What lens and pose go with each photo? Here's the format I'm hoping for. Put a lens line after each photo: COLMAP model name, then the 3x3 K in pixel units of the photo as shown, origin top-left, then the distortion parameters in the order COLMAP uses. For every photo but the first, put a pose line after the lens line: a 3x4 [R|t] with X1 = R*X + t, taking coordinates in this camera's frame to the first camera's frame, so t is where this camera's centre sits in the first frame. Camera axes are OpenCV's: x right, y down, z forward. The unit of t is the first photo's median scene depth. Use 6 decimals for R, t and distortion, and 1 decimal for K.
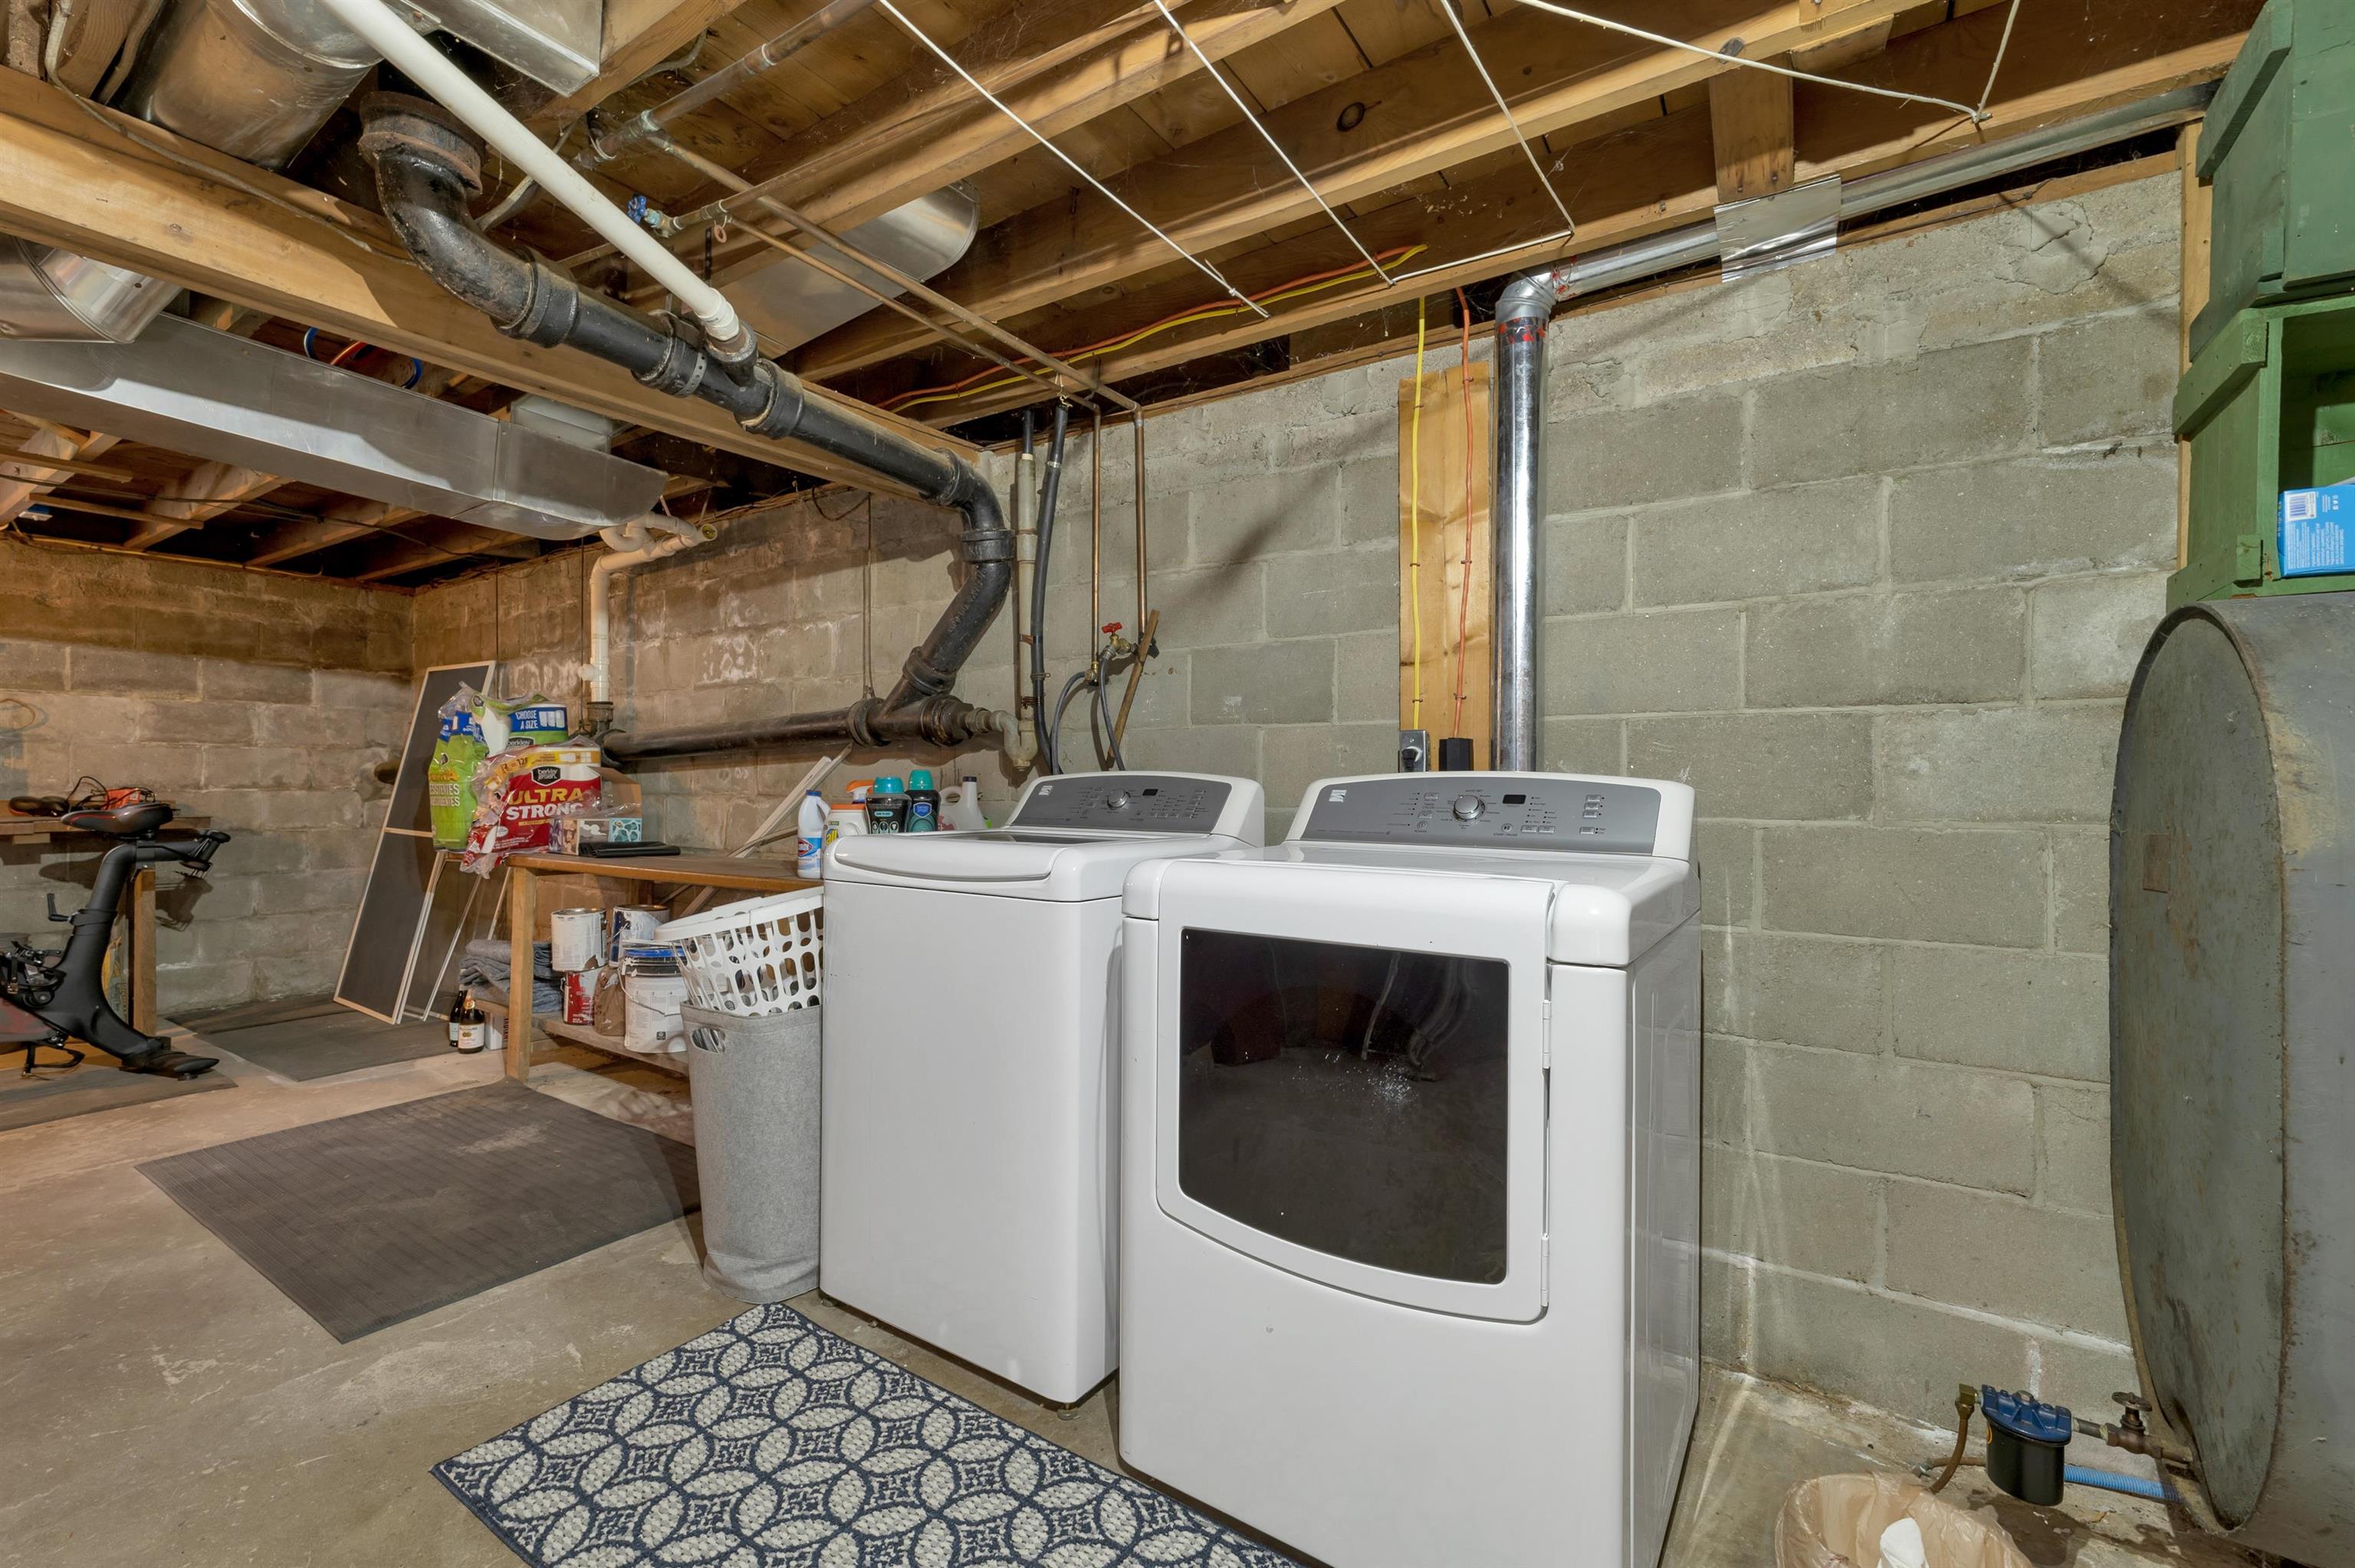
lens RADIAL K [[1005.7, 0, 1176.6], [0, 1005.7, 788.3], [0, 0, 1]] dist [0.000533, 0.000528]
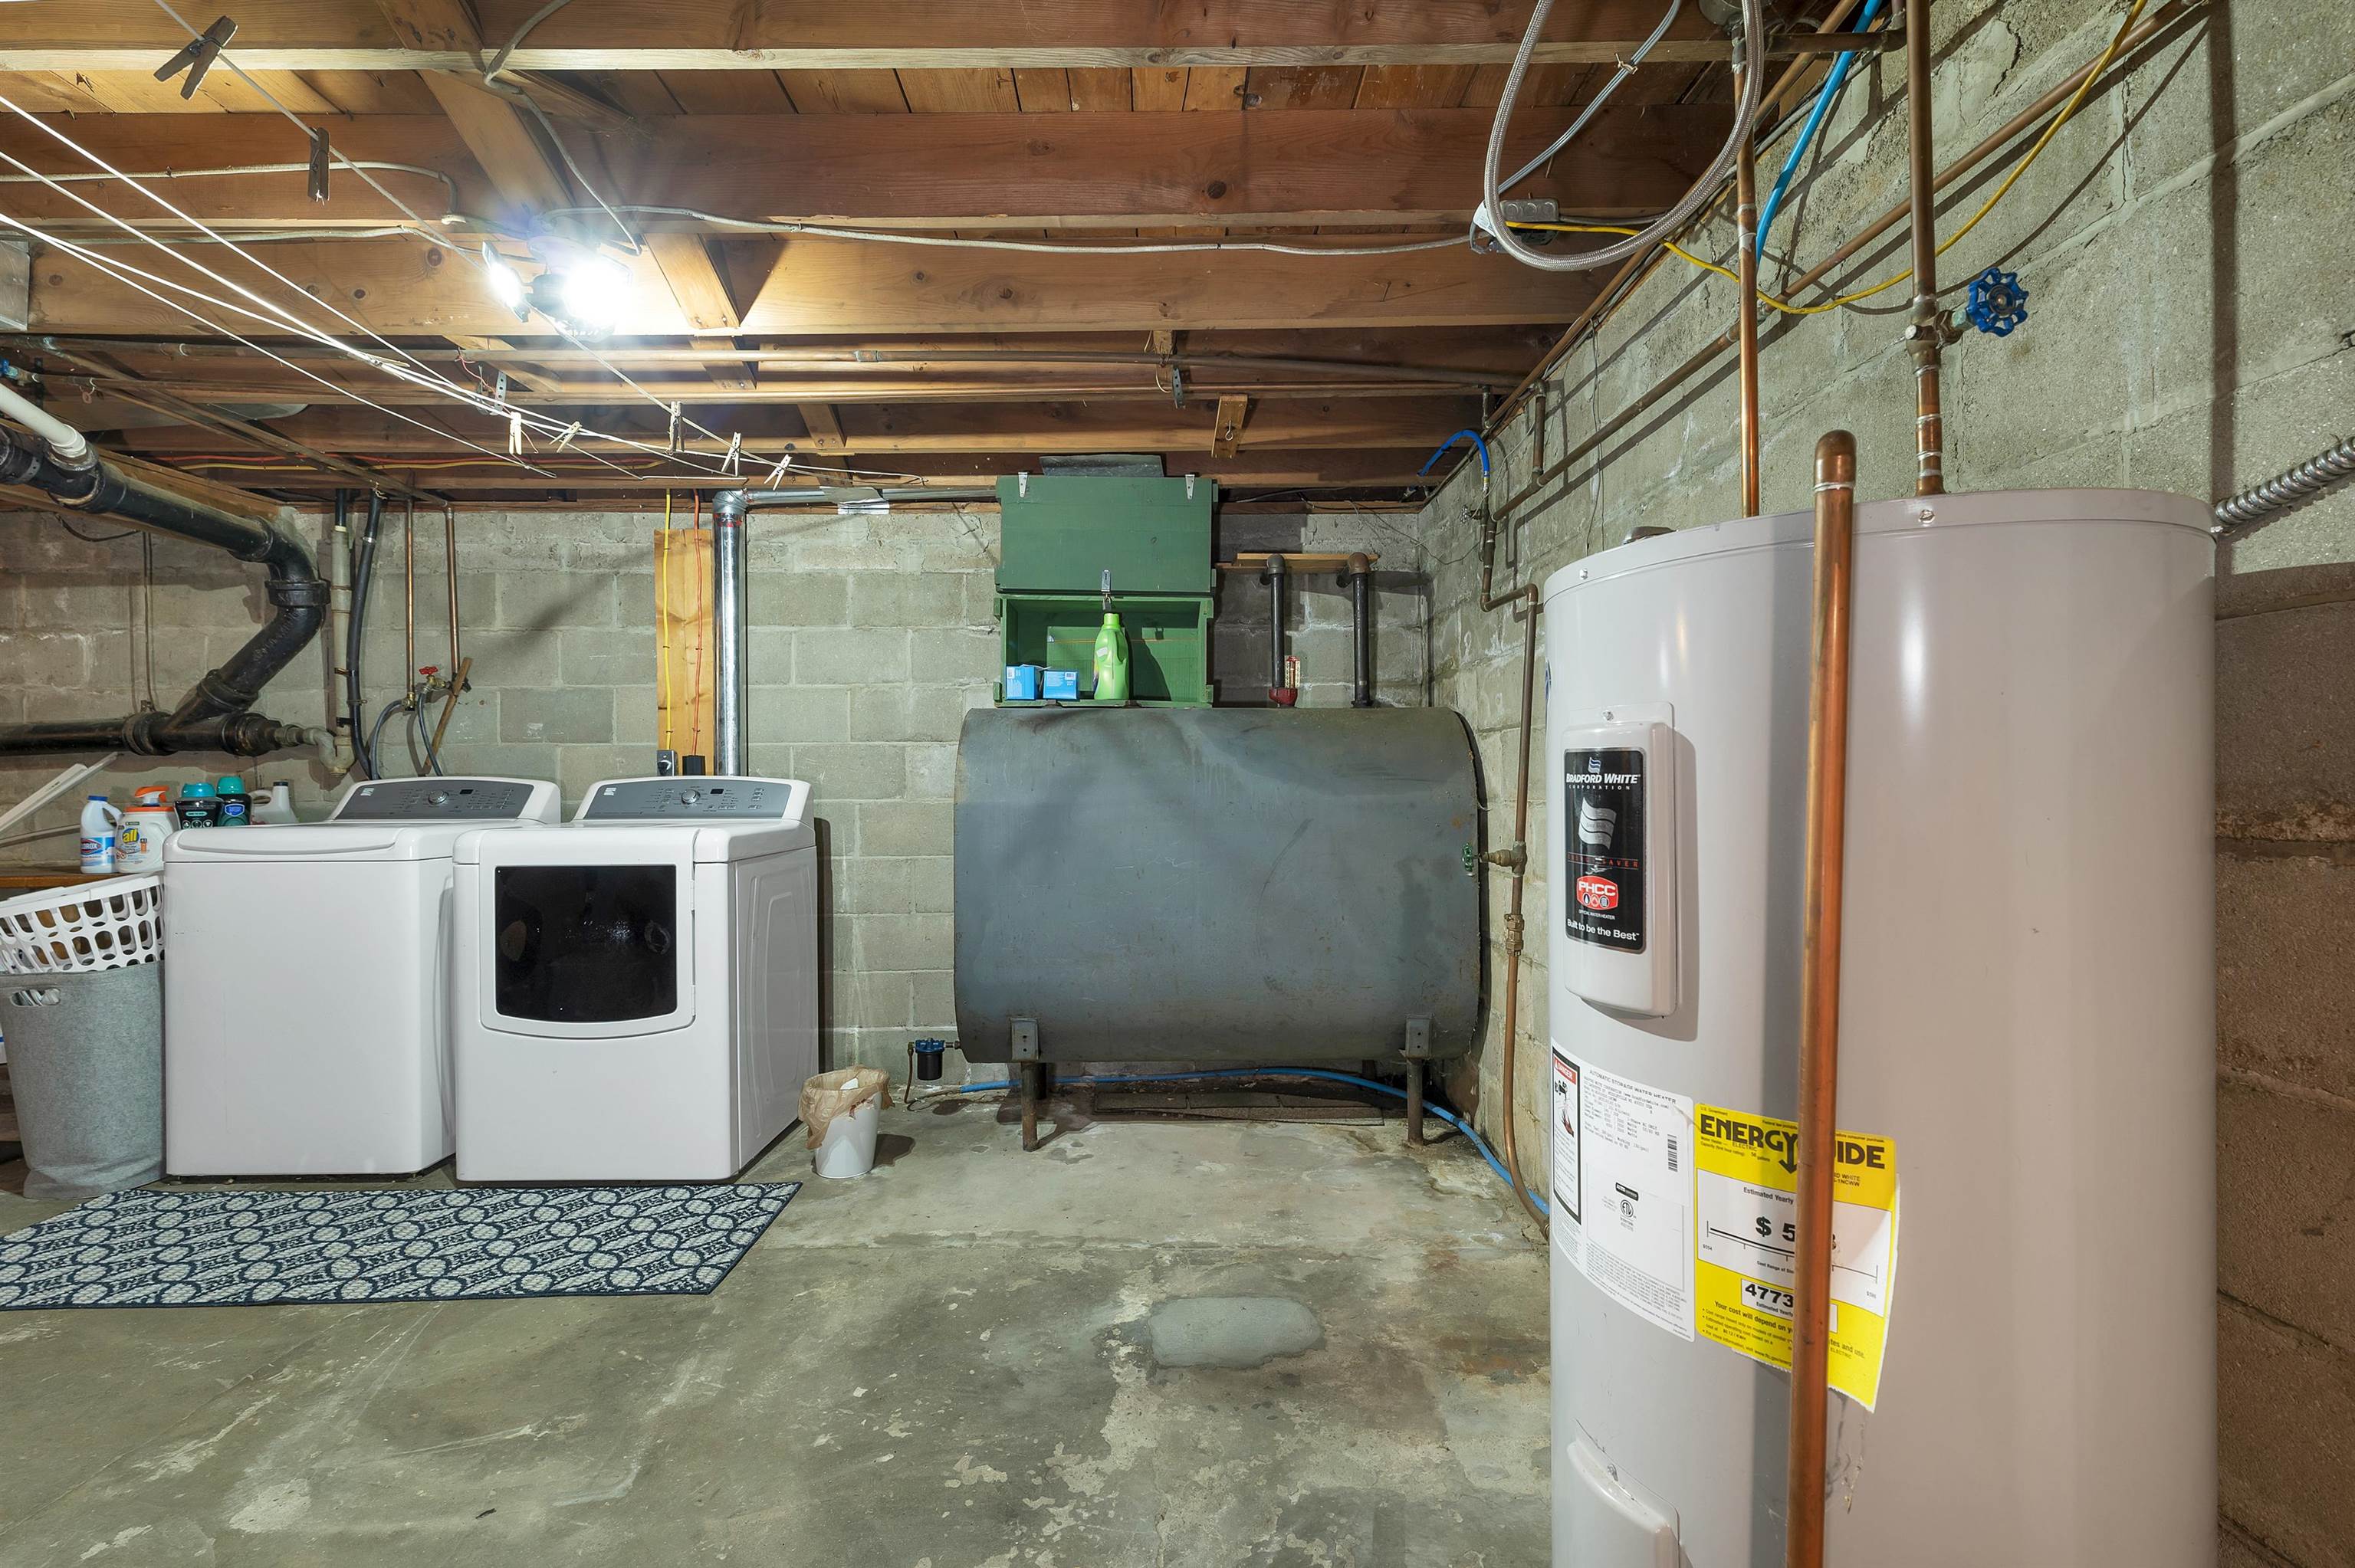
lens RADIAL K [[1005.7, 0, 1177.8], [0, 1005.7, 784.5], [0, 0, 1]] dist [0.000533, 0.000528]
pose [[0.823441, -0.015354, 0.567194, -0.005726], [0.014036, 0.999879, 0.006689, -0.001718], [-0.567228, 0.002453, 0.823557, -0.822456]]
